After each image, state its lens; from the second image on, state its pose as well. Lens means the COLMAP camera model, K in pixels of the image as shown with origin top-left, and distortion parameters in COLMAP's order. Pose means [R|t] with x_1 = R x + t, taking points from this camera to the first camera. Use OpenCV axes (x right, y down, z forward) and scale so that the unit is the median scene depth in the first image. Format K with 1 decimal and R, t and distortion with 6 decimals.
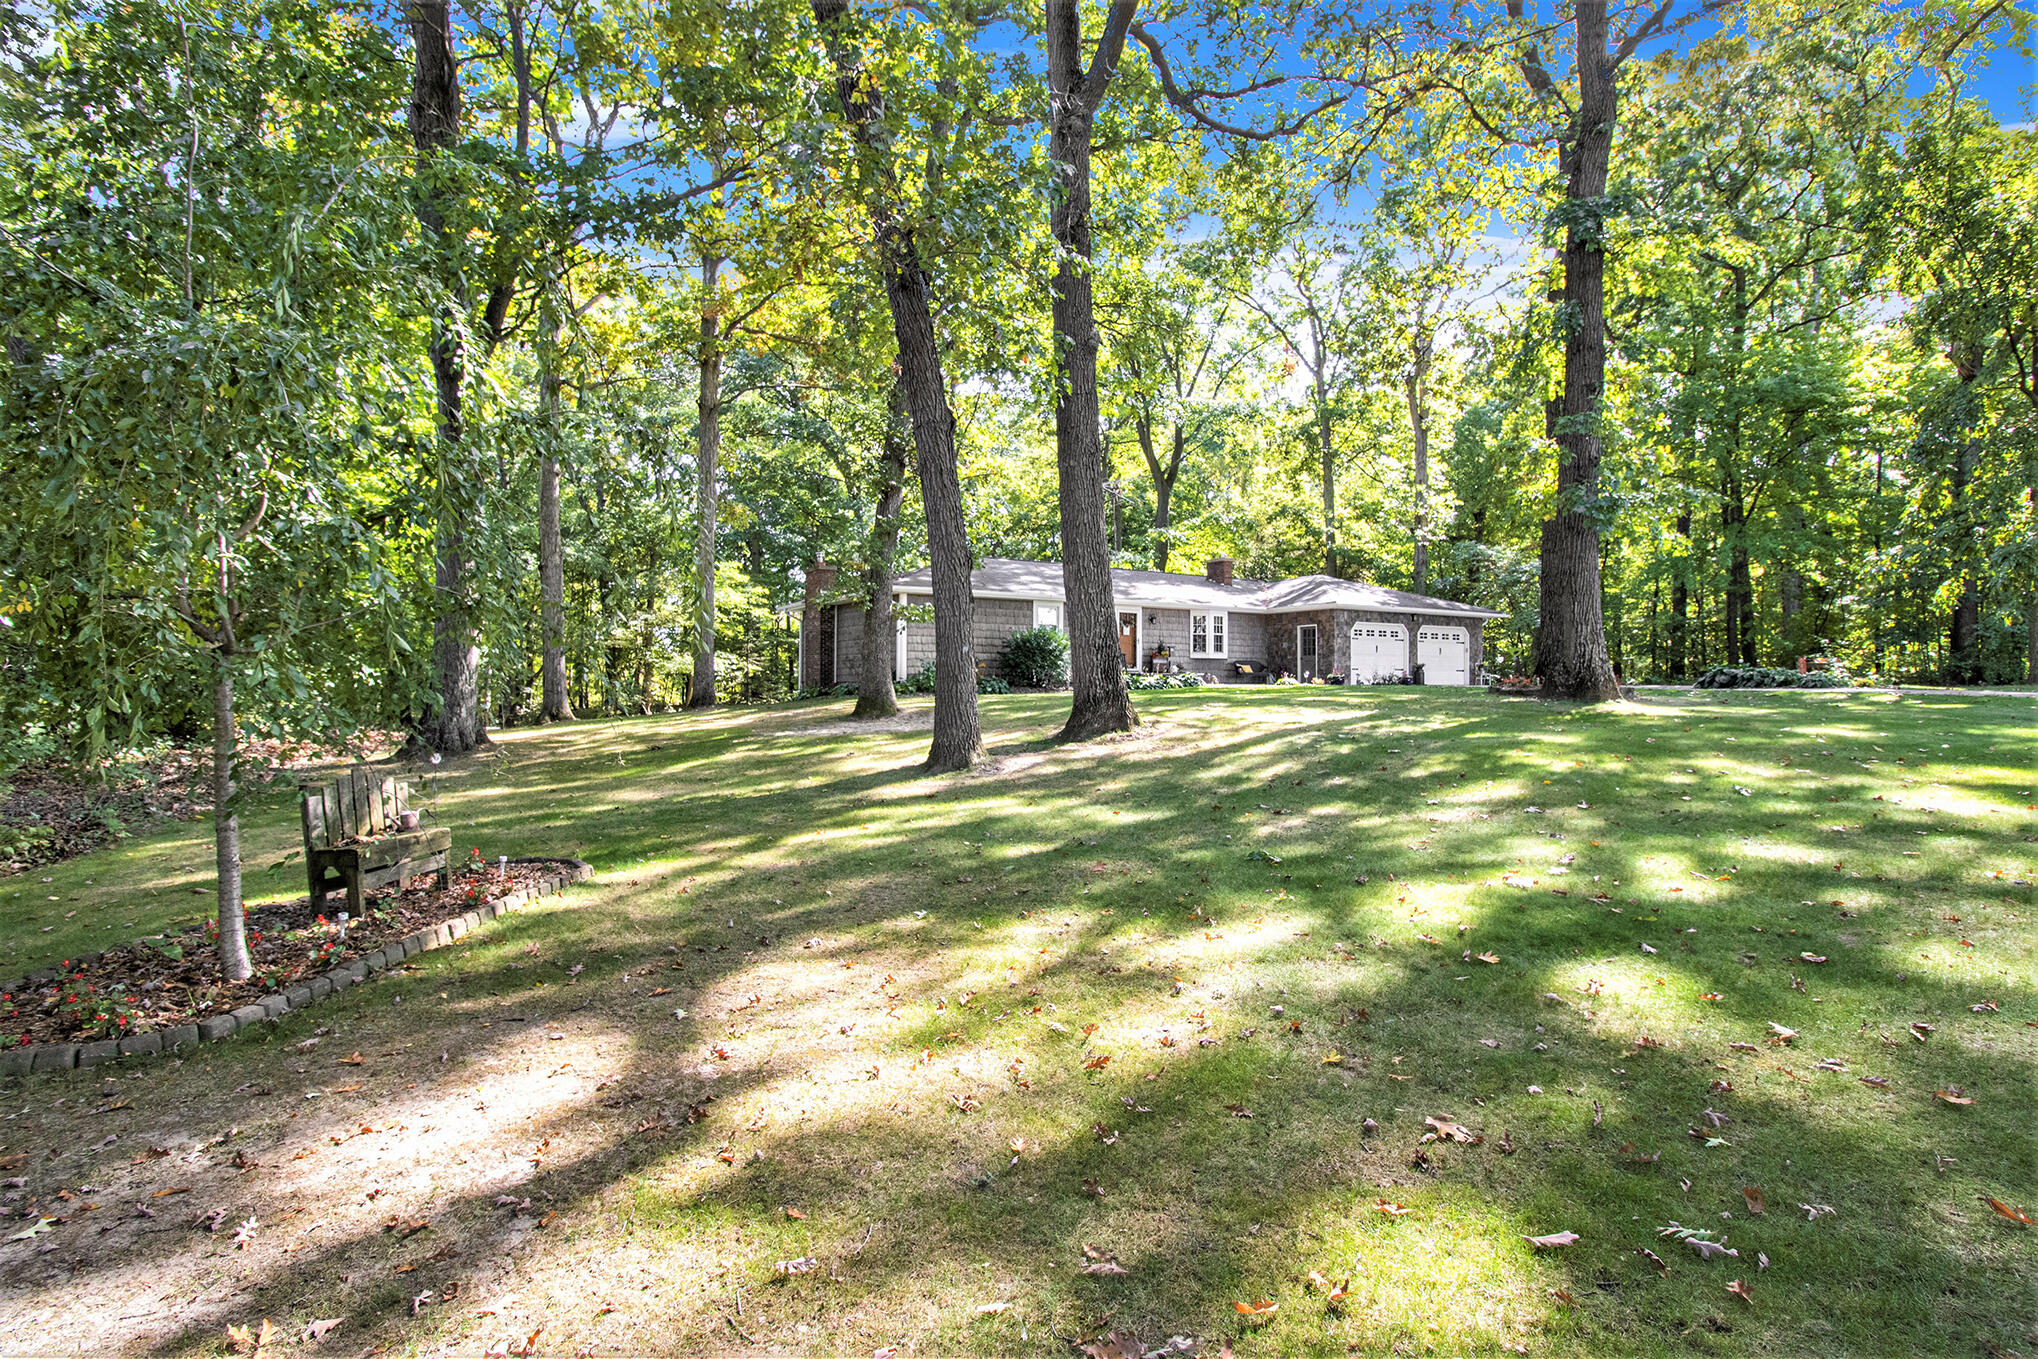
lens RADIAL K [[970.8, 0, 1019.0], [0, 970.8, 679.5], [0, 0, 1]] dist [-0.010629, -0.000159]
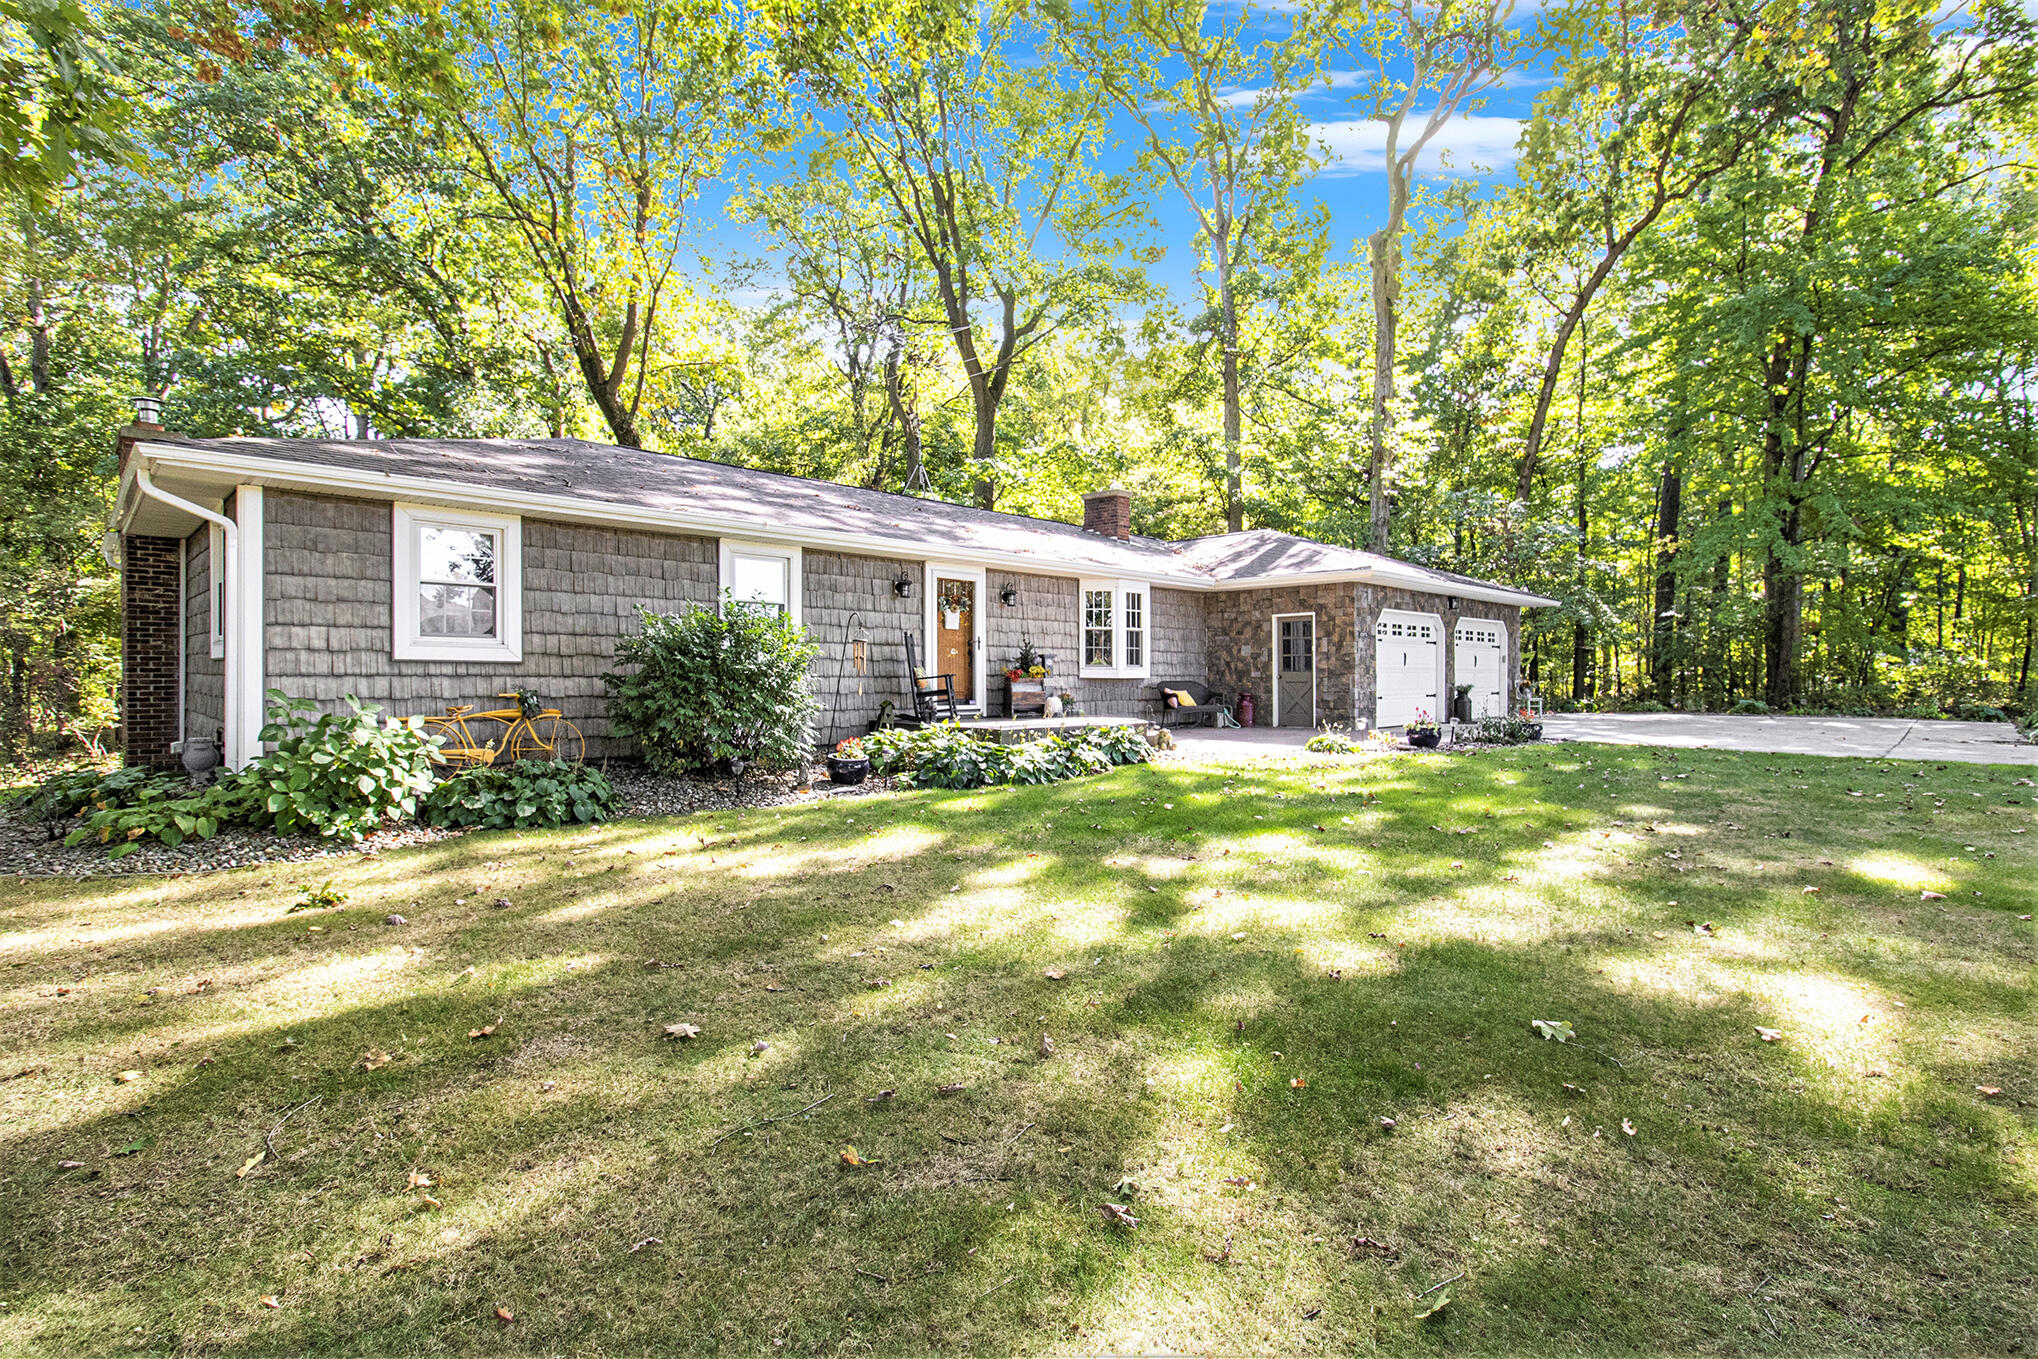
lens RADIAL K [[970.8, 0, 1019.0], [0, 970.8, 679.5], [0, 0, 1]] dist [-0.010629, -0.000159]
pose [[0.975655, -0.000176, 0.219311, 0.039877], [-0.002429, 0.999930, 0.011611, -0.026229], [-0.219298, -0.011861, 0.975586, 0.522029]]
